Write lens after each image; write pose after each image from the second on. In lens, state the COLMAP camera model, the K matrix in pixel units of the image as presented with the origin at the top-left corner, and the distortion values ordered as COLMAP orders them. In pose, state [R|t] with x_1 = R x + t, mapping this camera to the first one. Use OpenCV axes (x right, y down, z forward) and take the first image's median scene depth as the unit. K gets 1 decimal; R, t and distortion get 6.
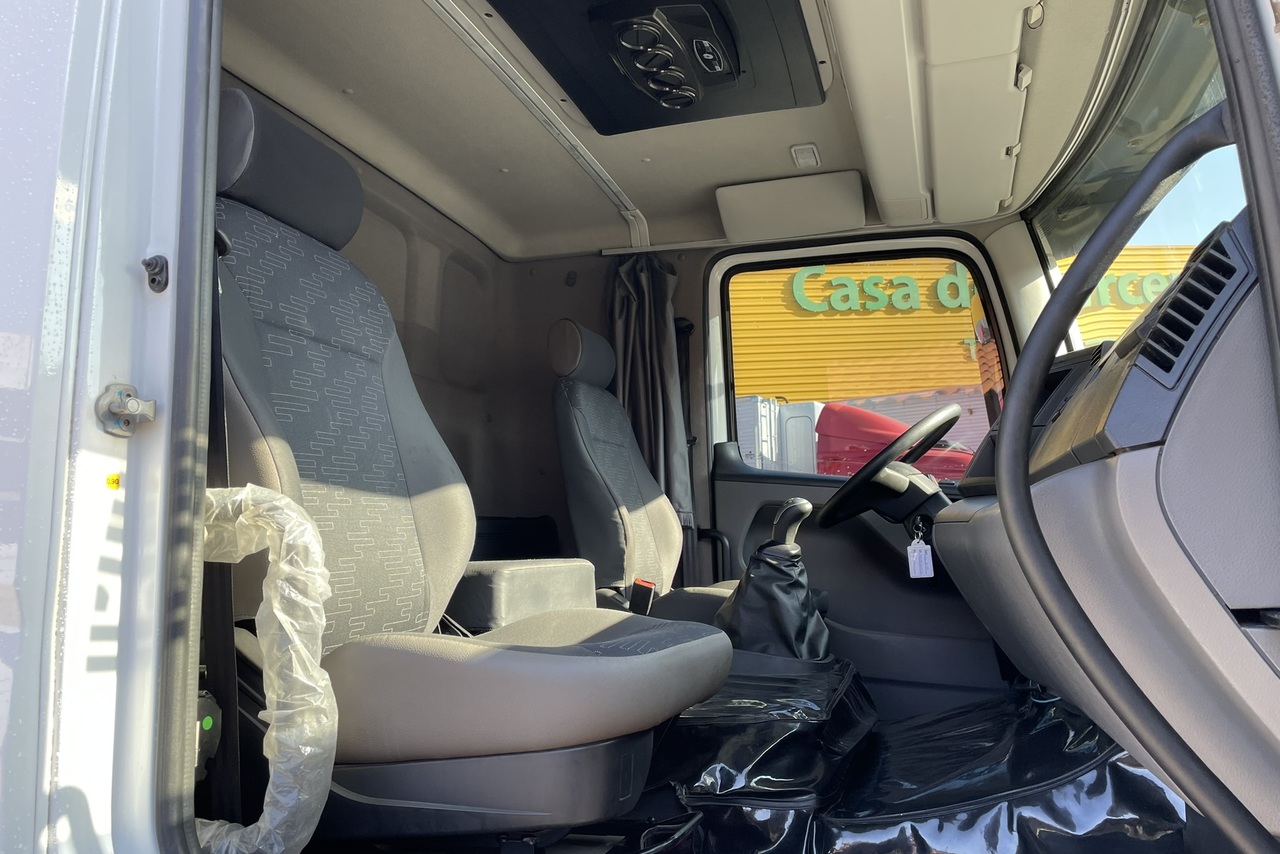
lens RADIAL K [[956.6, 0, 638.6], [0, 956.6, 429.2], [0, 0, 1]] dist [0.051381, -0.020313]
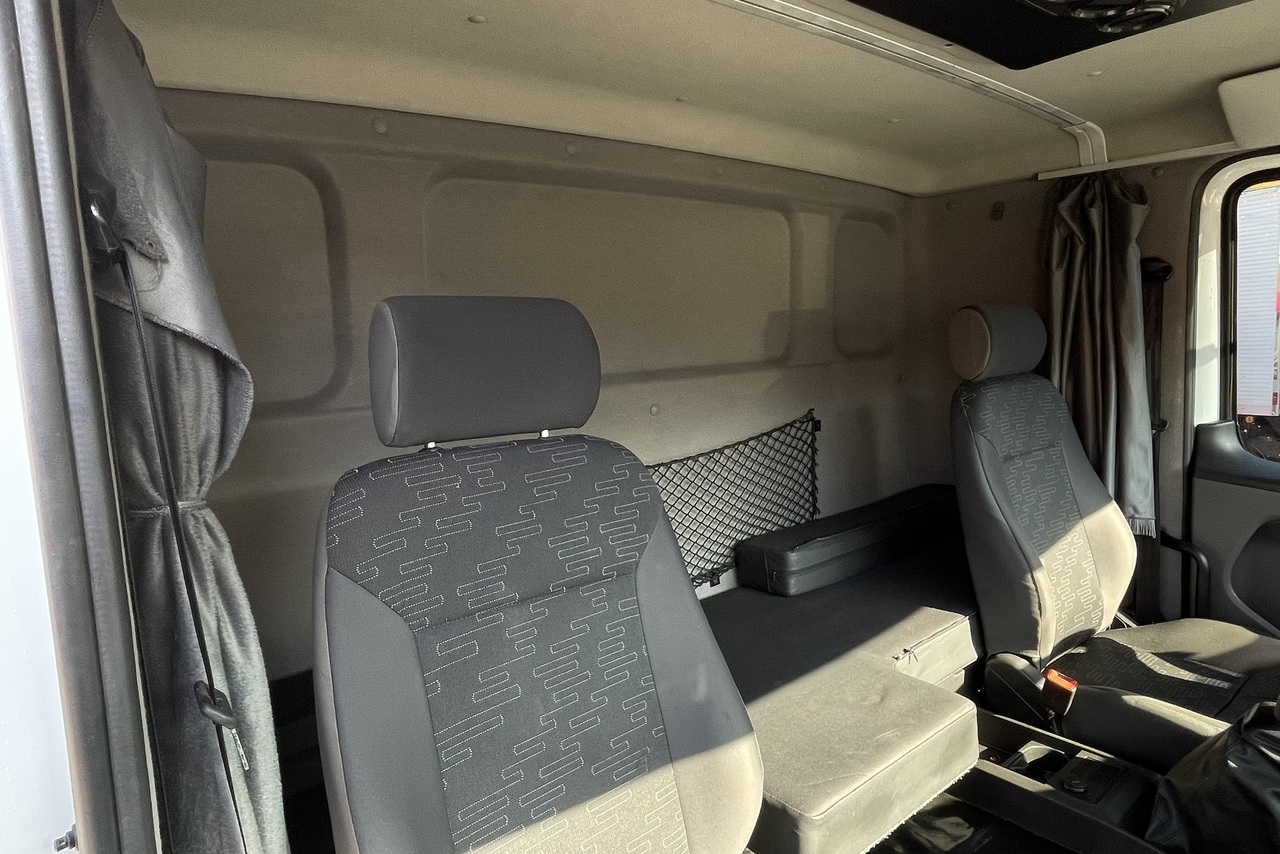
lens RADIAL K [[720.3, 0, 637.2], [0, 720.3, 421.8], [0, 0, 1]] dist [-0.011928, -0.001989]
pose [[0.825932, 0.038712, -0.562439, 0.031632], [0.113832, 0.965640, 0.233625, -0.174676], [0.552158, -0.256982, 0.793147, 0.302175]]
